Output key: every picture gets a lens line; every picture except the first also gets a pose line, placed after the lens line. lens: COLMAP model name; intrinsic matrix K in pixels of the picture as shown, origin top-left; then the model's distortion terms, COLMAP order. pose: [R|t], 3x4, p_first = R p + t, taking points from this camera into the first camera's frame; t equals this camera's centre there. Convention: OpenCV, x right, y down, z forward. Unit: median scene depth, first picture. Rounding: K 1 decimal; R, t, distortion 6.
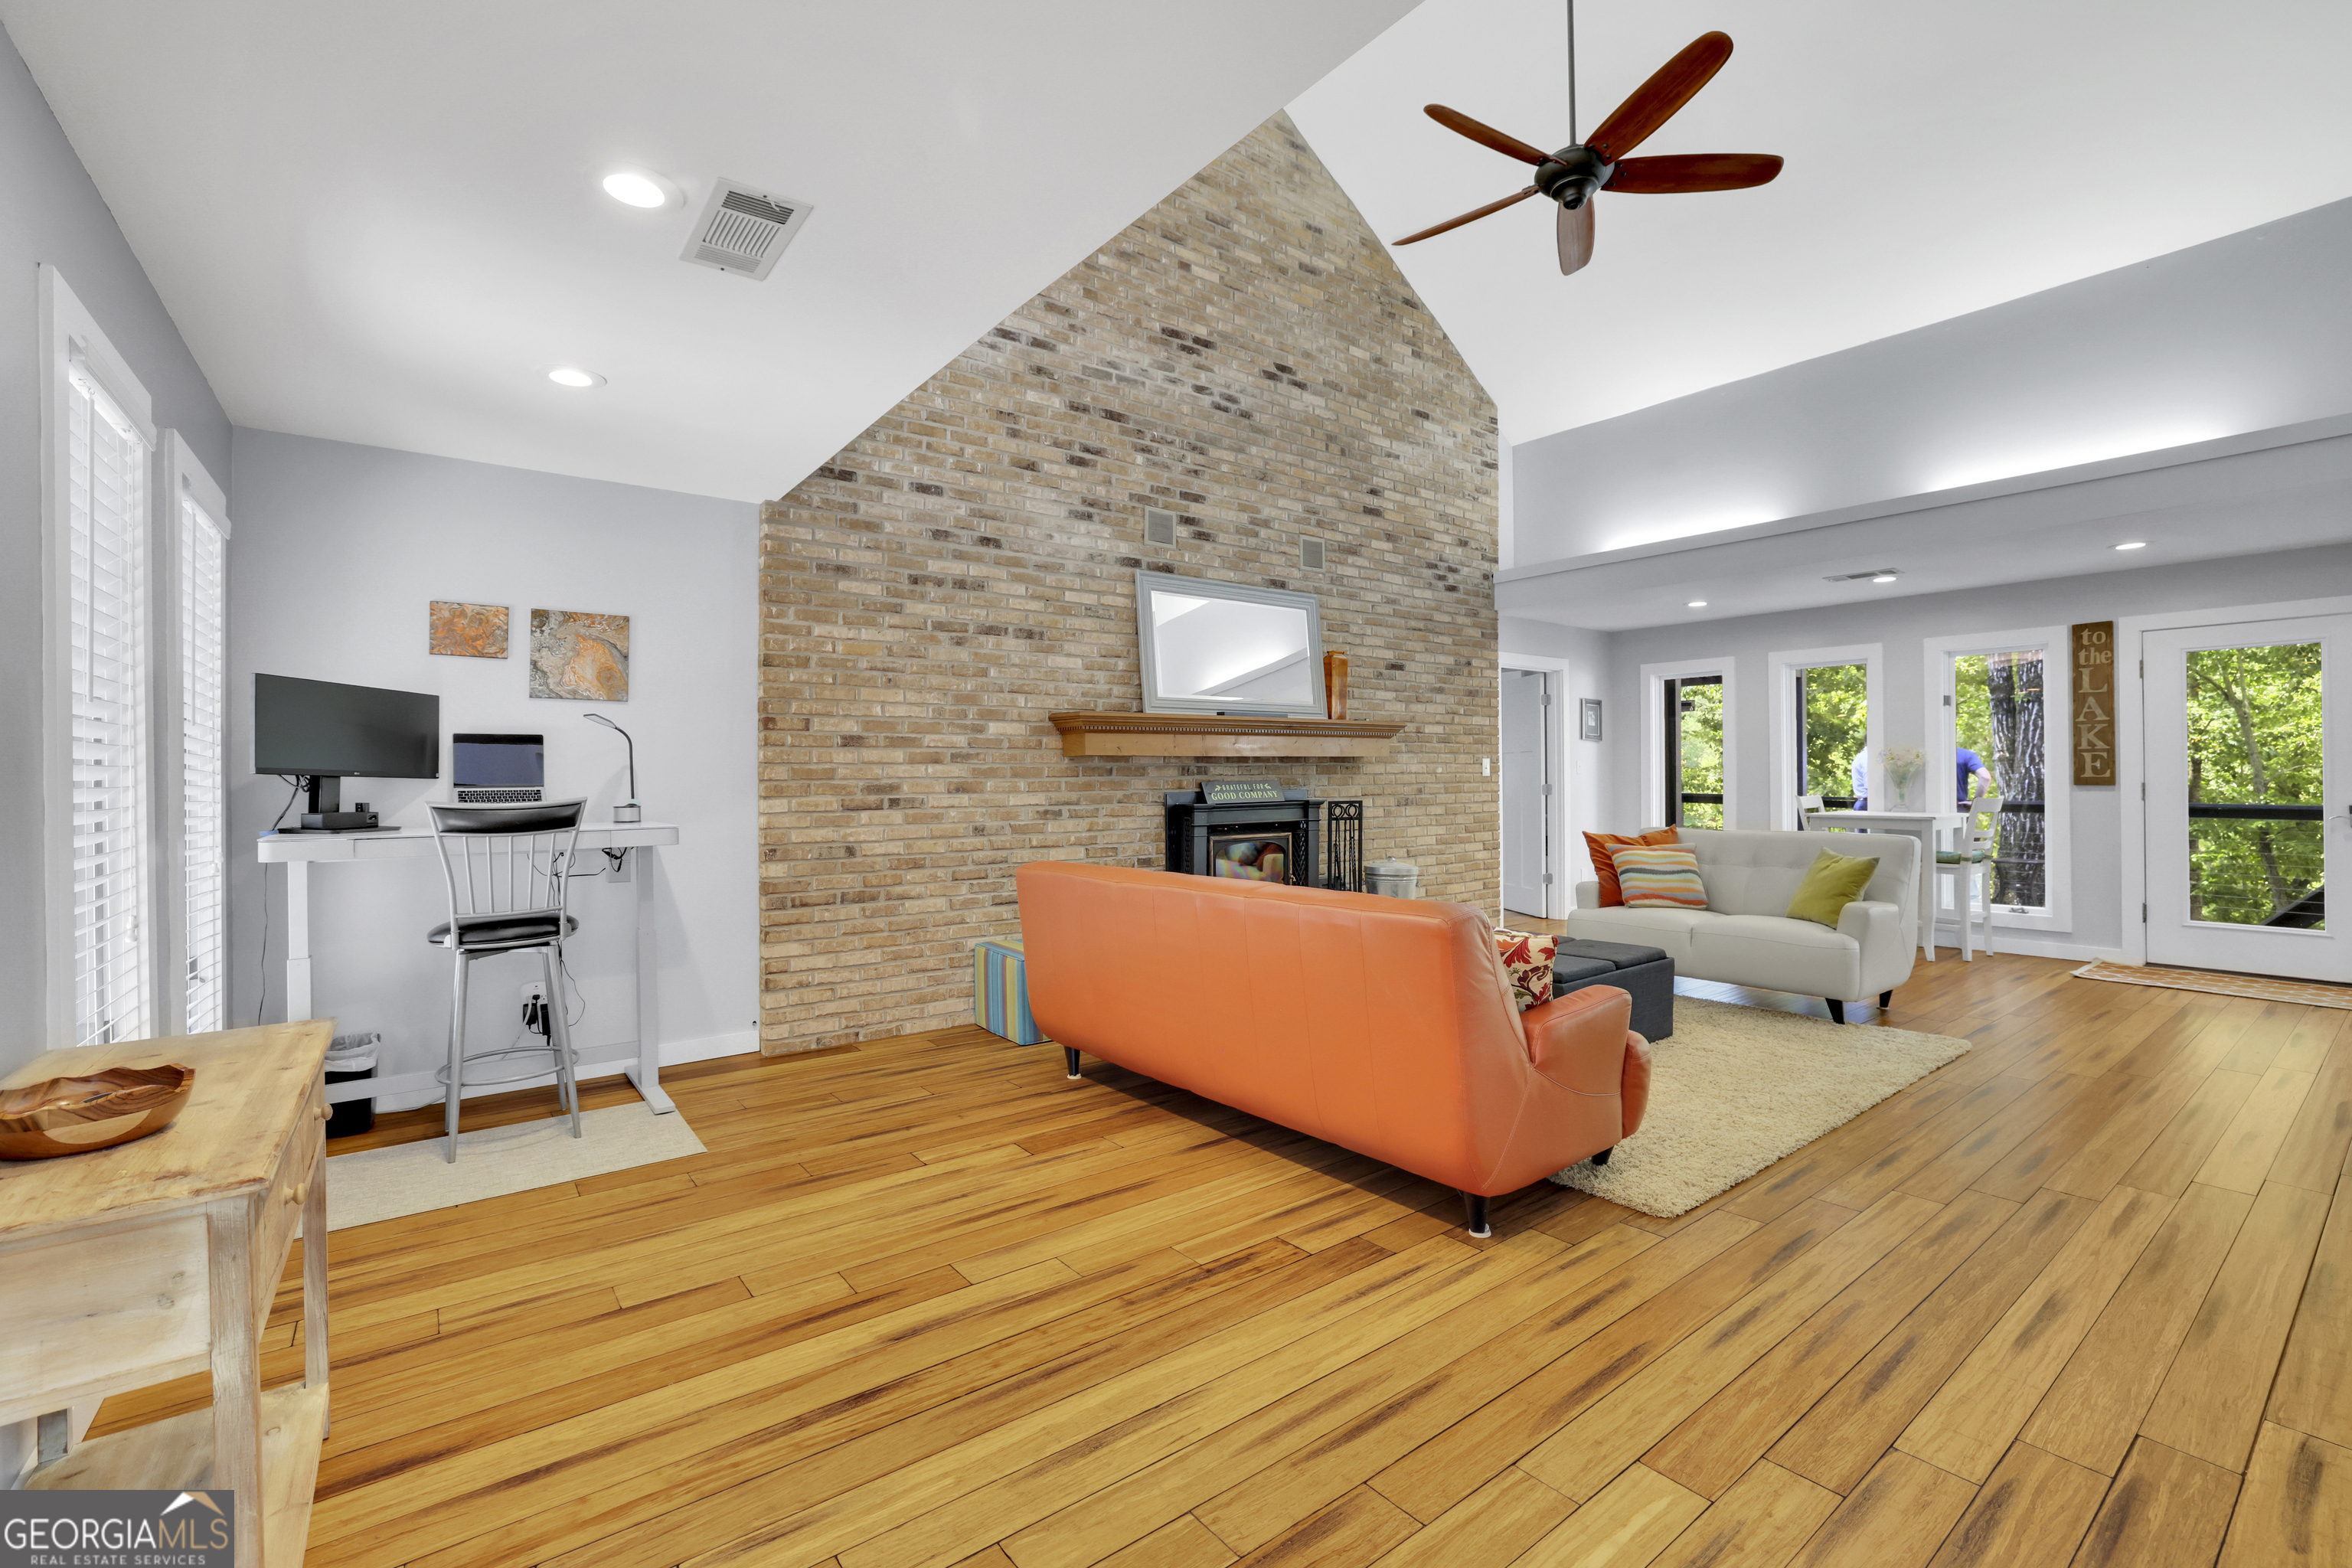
lens RADIAL K [[1017.9, 0, 1162.3], [0, 1017.9, 765.6], [0, 0, 1]] dist [-0.052310, 0.018786]
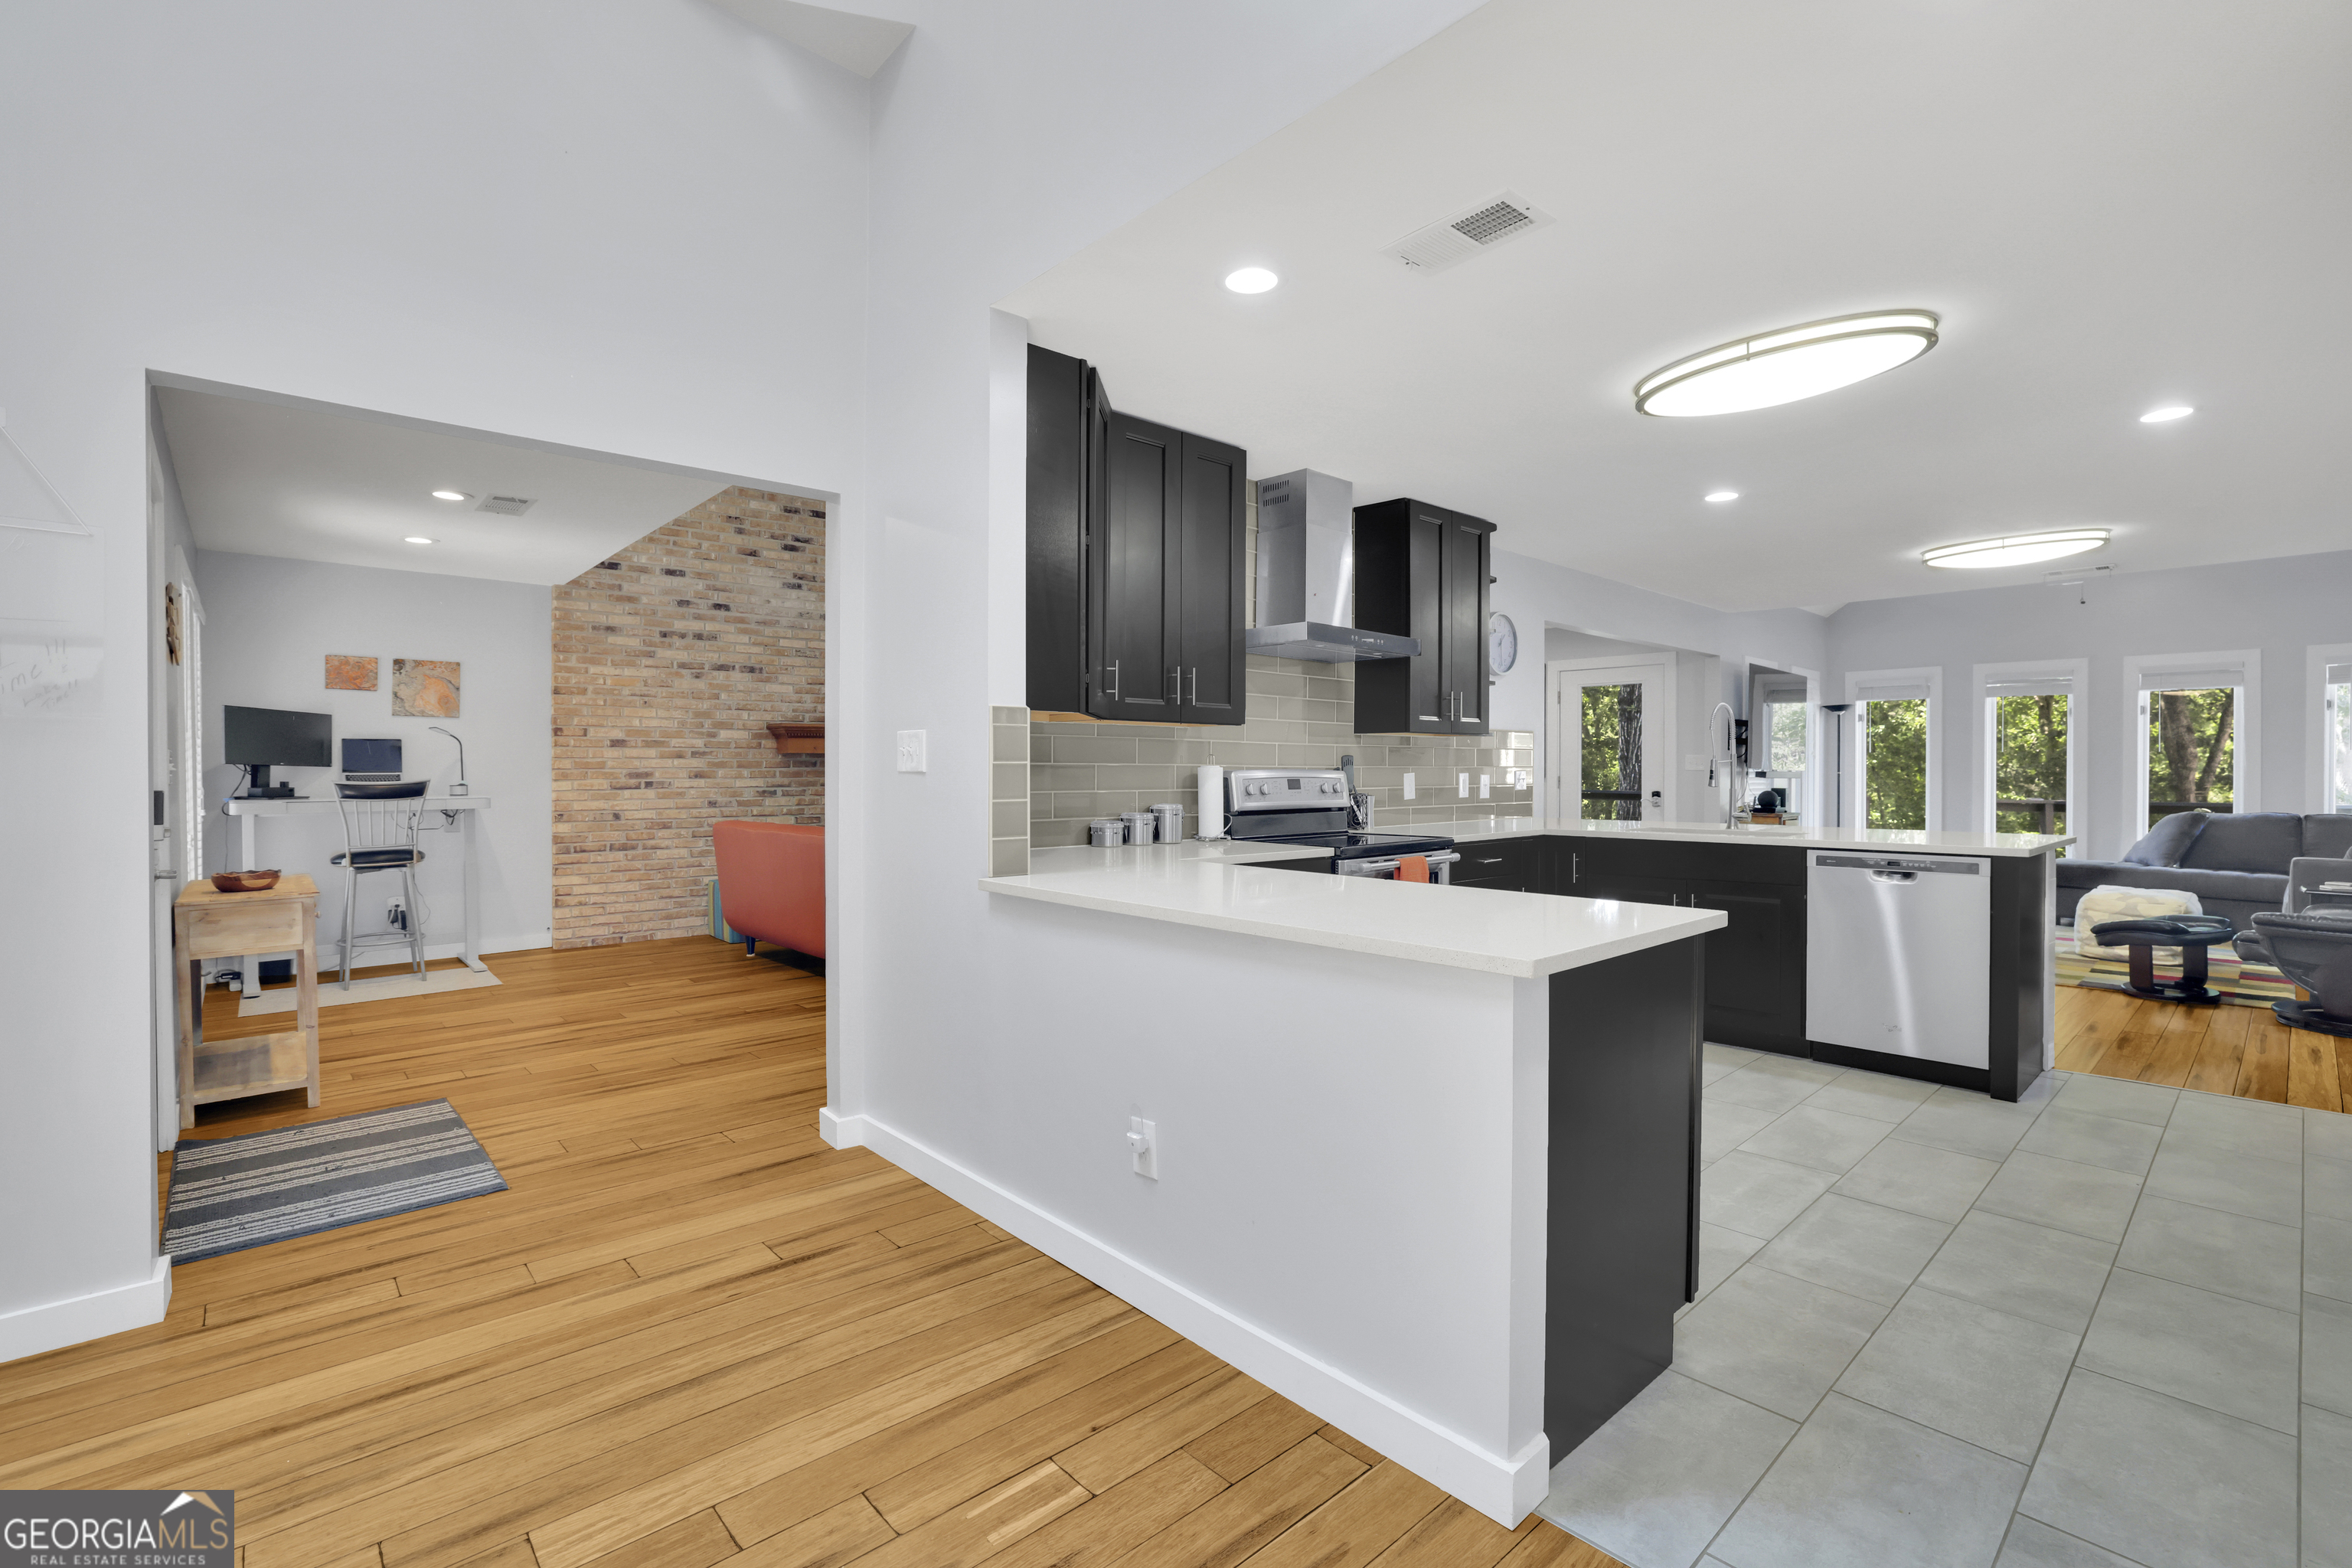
lens RADIAL K [[1052.7, 0, 1160.8], [0, 1052.7, 771.7], [0, 0, 1]] dist [-0.038273, 0.014127]
pose [[0.996120, 0.004176, 0.087910, 0.332566], [-0.005405, 0.999891, 0.013742, -0.006938], [-0.087843, -0.014164, 0.996034, -0.566051]]
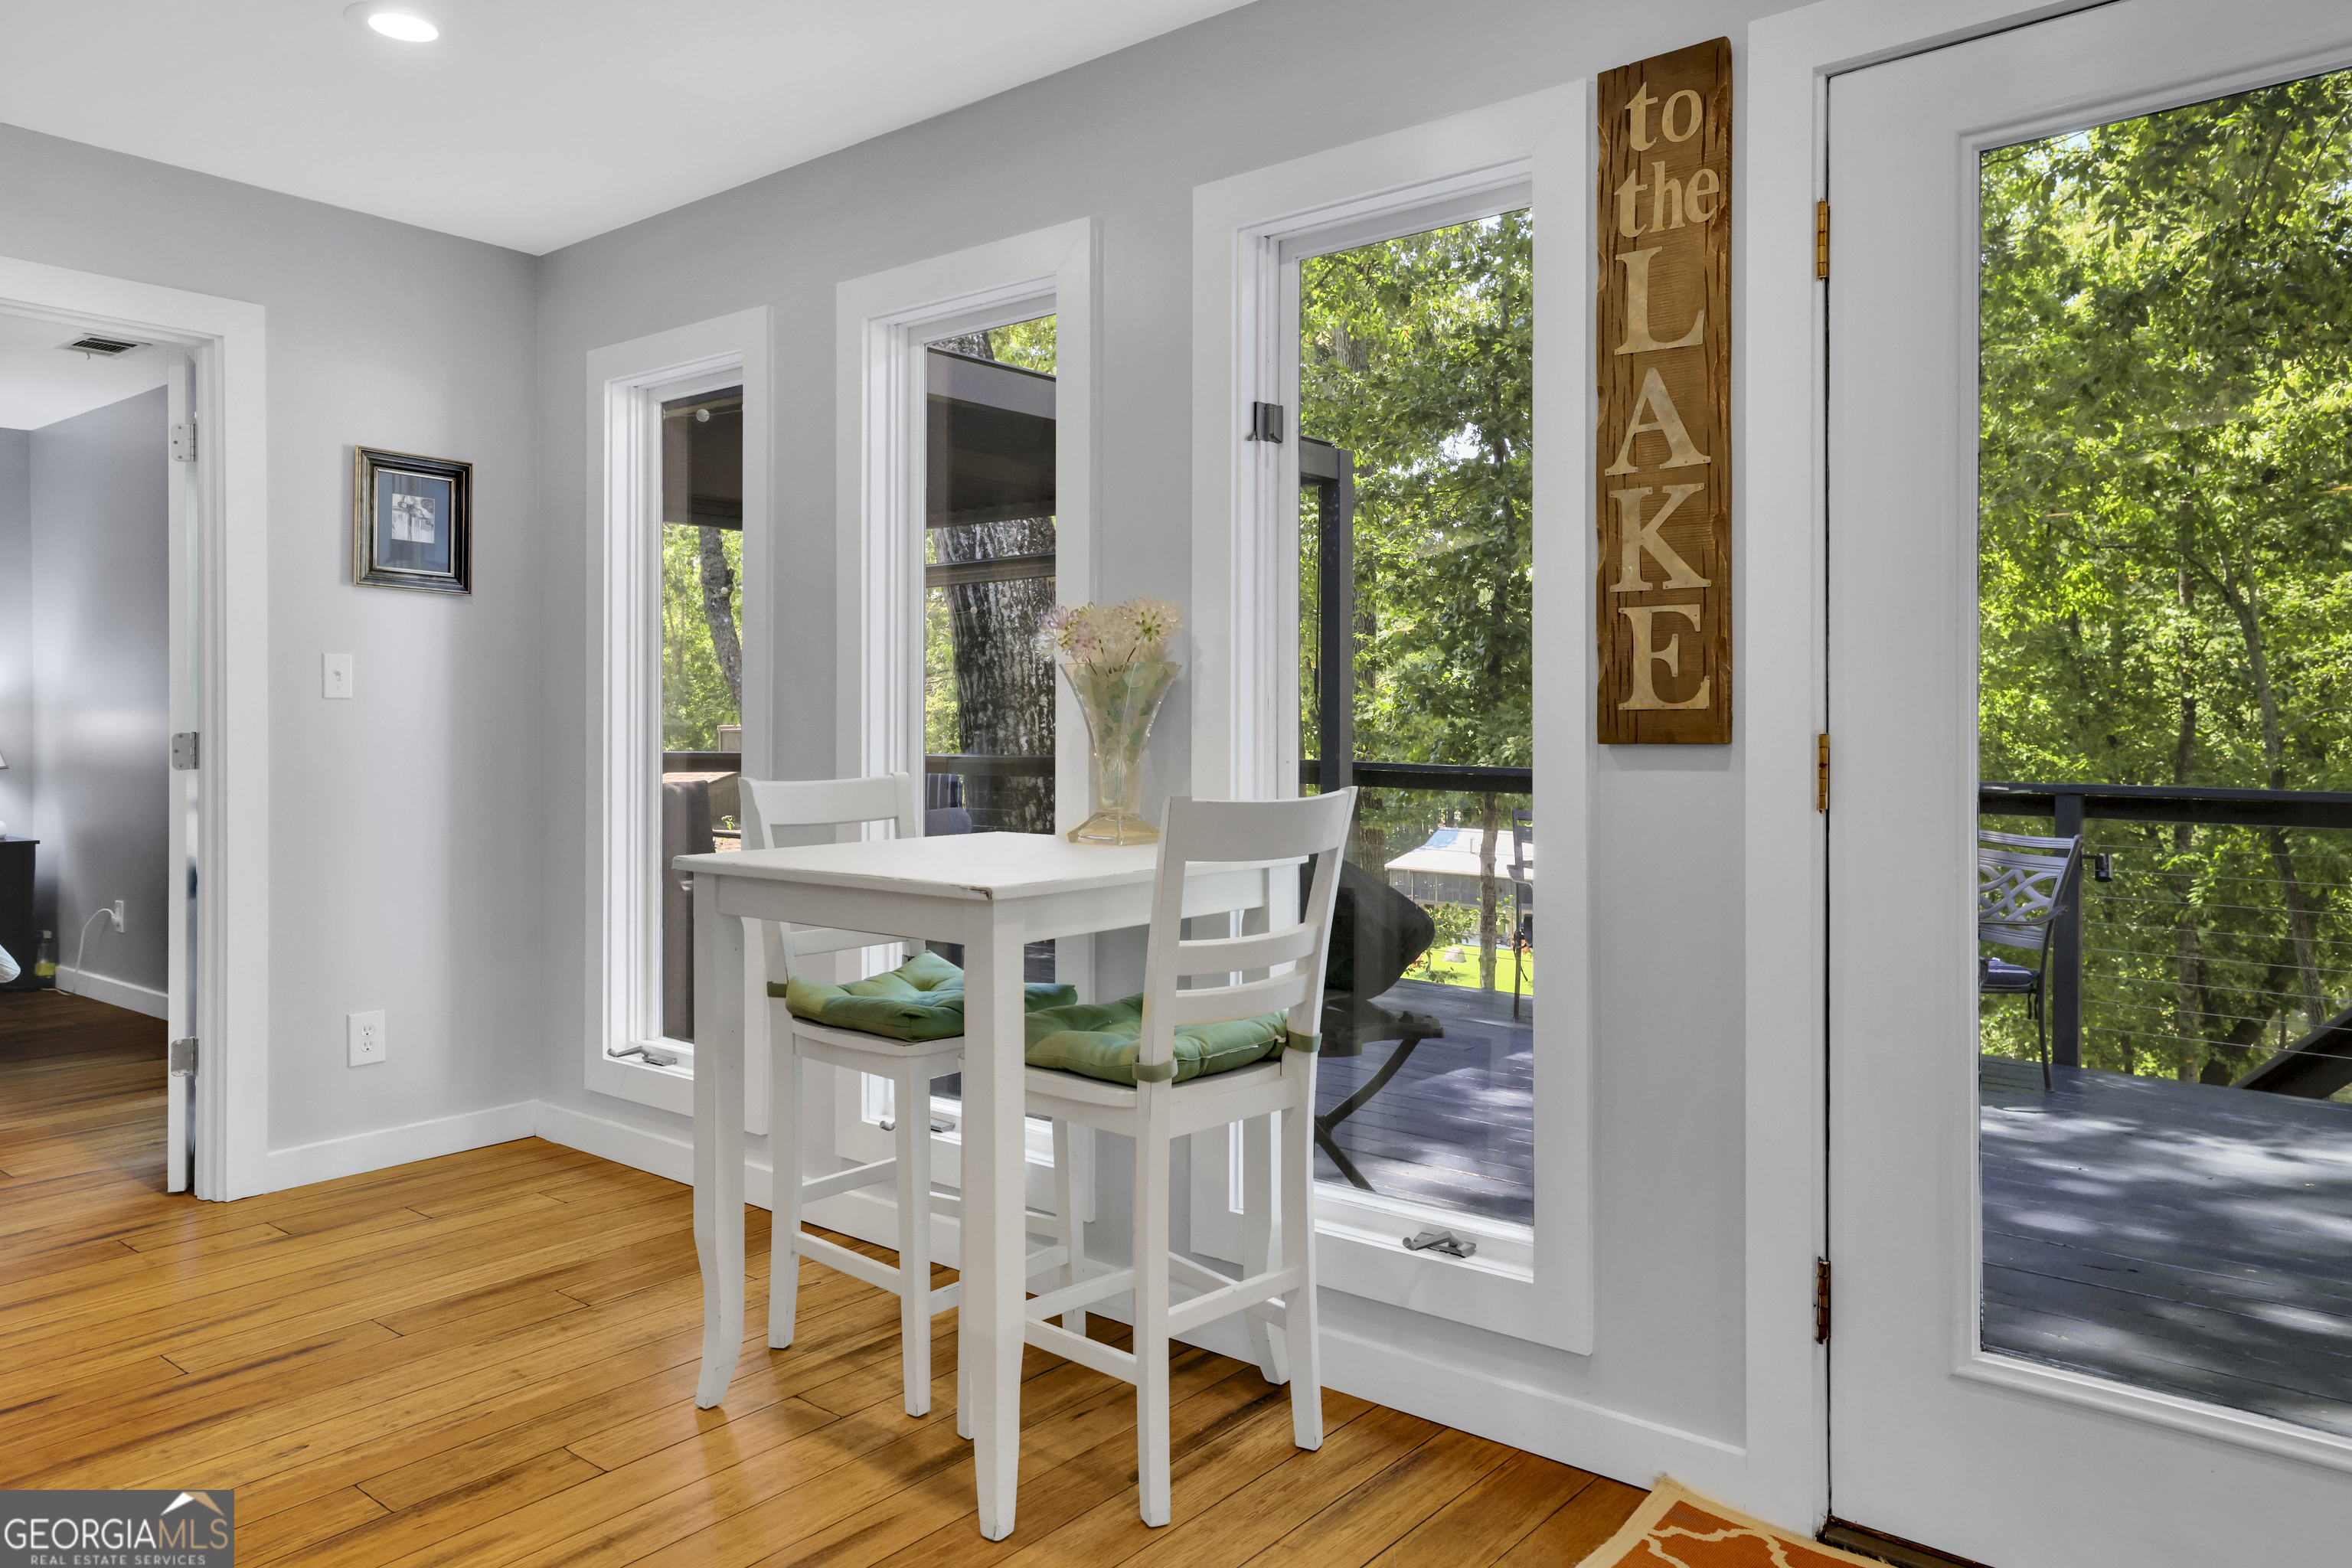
lens RADIAL K [[1539.1, 0, 1223.9], [0, 1539.1, 711.0], [0, 0, 1]] dist [0.004425, 0.002845]
pose [[0.970540, 0.007219, 0.240832, 0.899820], [-0.008304, 0.999959, 0.003490, 0.013498], [-0.240797, -0.005387, 0.970560, 0.794944]]
